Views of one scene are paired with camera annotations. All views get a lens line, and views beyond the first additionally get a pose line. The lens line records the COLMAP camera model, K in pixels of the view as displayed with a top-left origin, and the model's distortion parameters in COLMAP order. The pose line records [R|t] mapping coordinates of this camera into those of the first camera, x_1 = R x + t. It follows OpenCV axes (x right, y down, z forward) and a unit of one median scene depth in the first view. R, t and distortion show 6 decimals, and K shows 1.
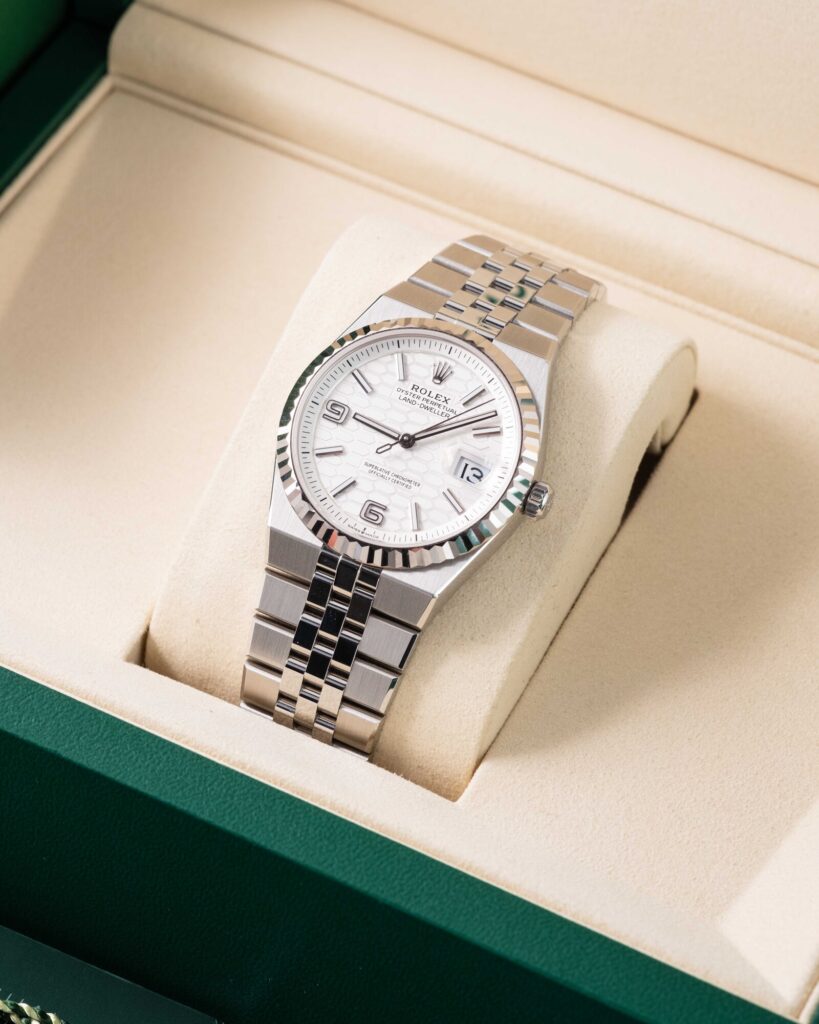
lens RADIAL K [[3903.0, 0, 409.5], [0, 3903.0, 512.0], [0, 0, 1]] dist [0.183502, 4.516258]
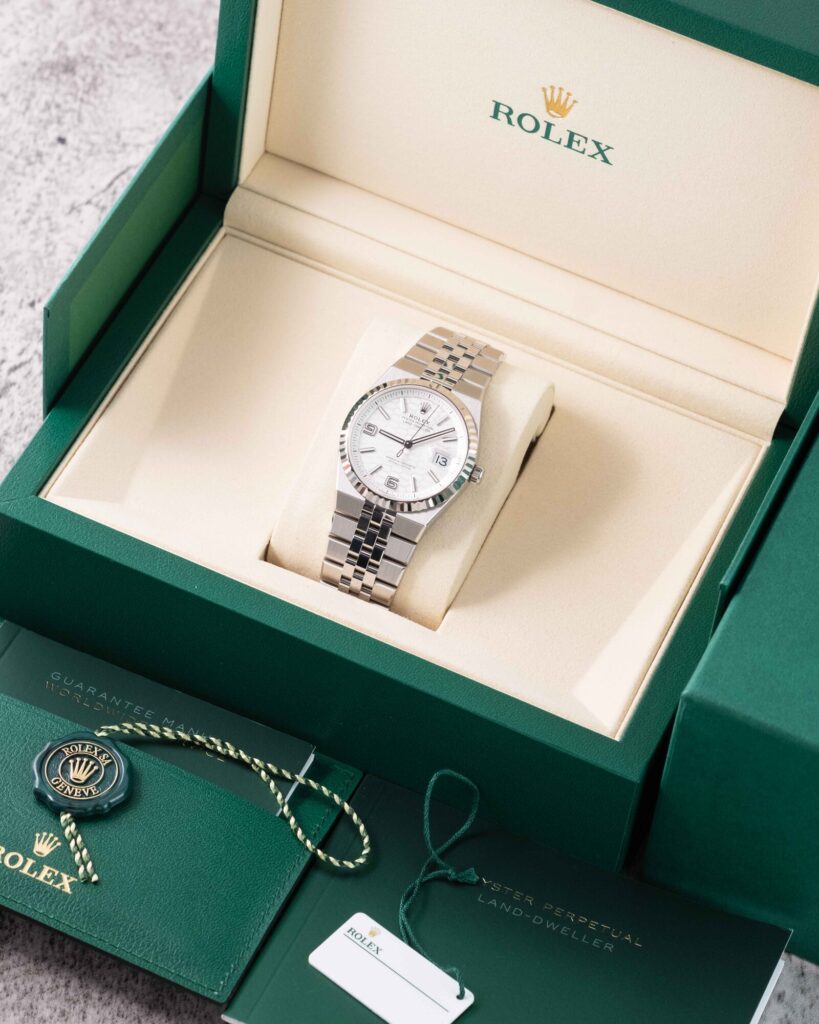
lens RADIAL K [[3903.0, 0, 409.5], [0, 3903.0, 512.0], [0, 0, 1]] dist [0.183502, 4.516258]
pose [[0.997871, -0.014228, 0.063654, -0.122449], [0.010146, 0.997898, 0.064005, -0.107795], [-0.064431, -0.063223, 0.995917, -0.912404]]
